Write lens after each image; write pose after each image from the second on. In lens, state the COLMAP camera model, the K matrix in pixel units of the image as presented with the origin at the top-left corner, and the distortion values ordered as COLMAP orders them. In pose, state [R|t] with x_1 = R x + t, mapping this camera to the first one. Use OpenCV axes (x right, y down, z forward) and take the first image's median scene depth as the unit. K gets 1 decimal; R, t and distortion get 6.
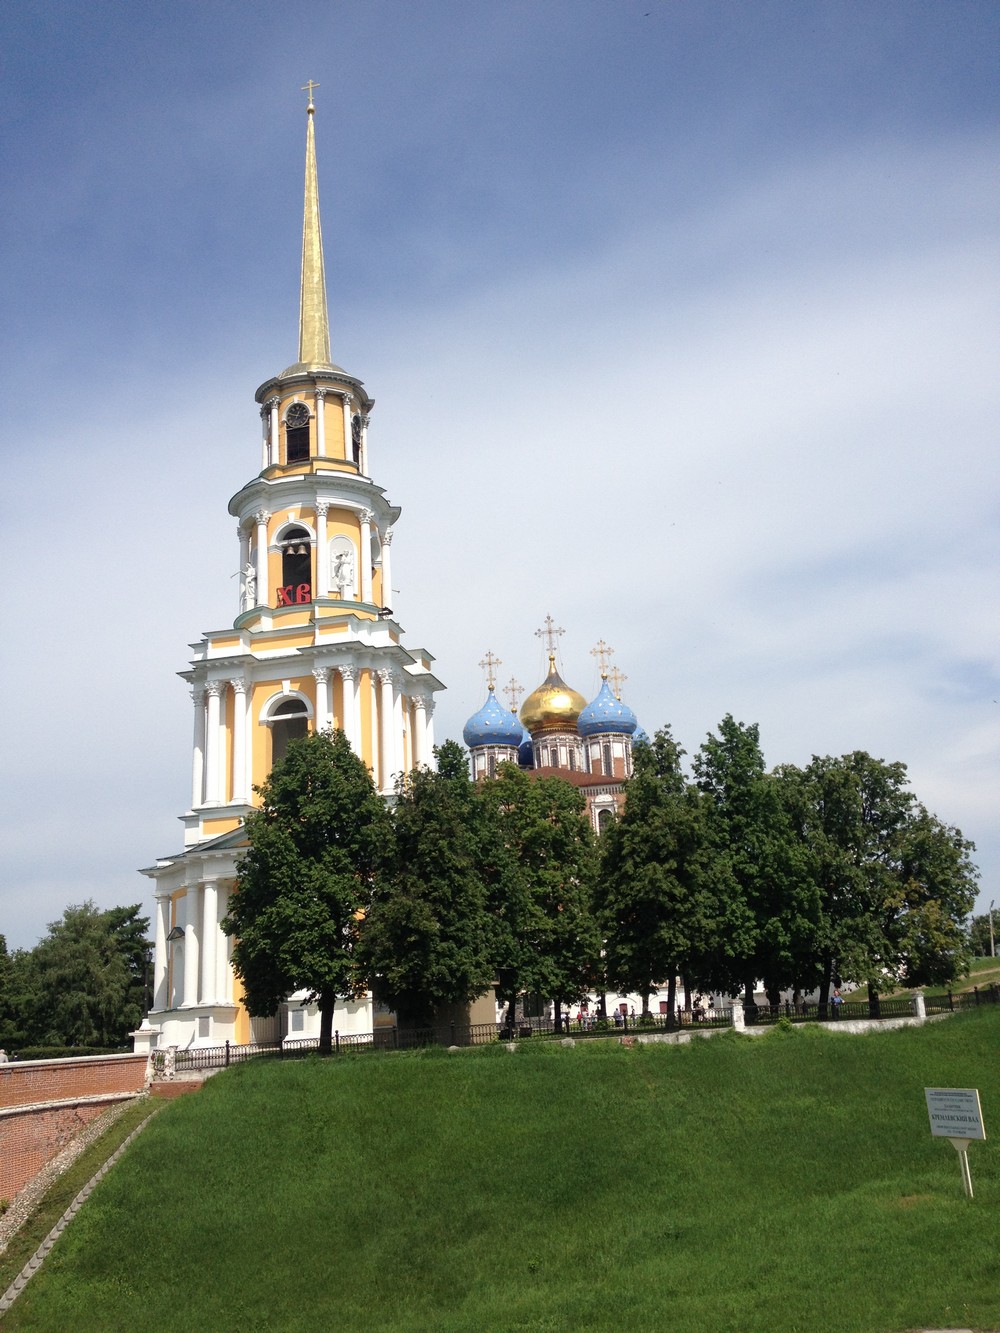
lens RADIAL K [[1247.7, 0, 489.3], [0, 1247.7, 668.1], [0, 0, 1]] dist [0.145140, -0.324602]
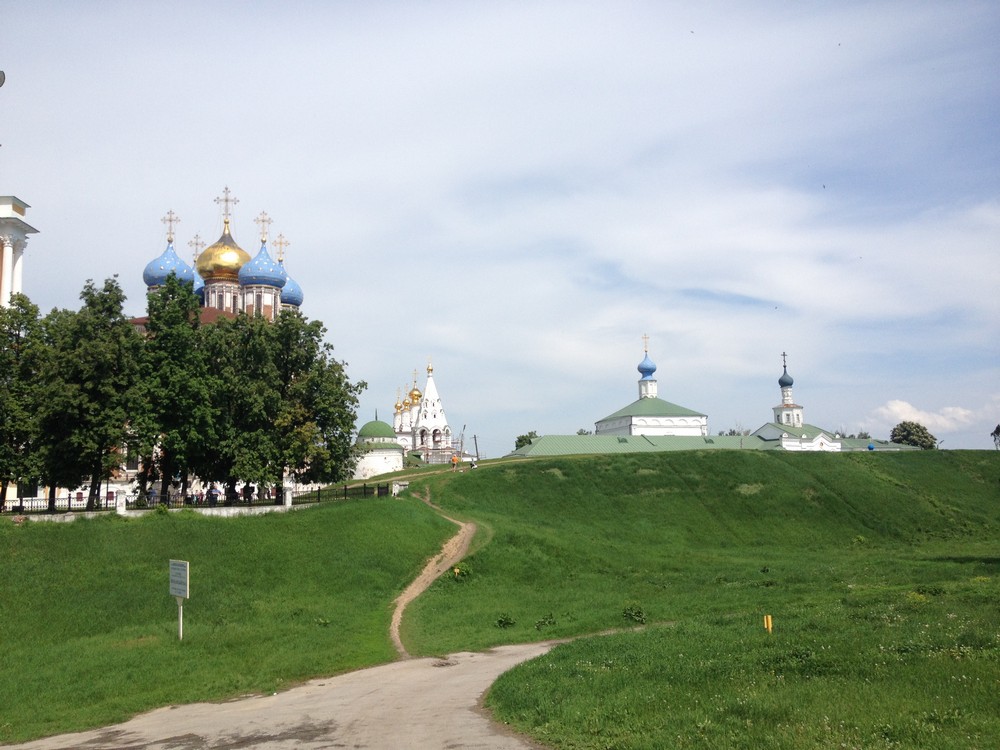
lens RADIAL K [[936.0, 0, 495.6], [0, 936.0, 378.9], [0, 0, 1]] dist [0.145140, -0.324602]
pose [[0.965234, 0.064597, 0.253280, 0.271042], [-0.100407, 0.986271, 0.131106, -0.013708], [-0.241334, -0.151979, 0.958468, -0.005906]]
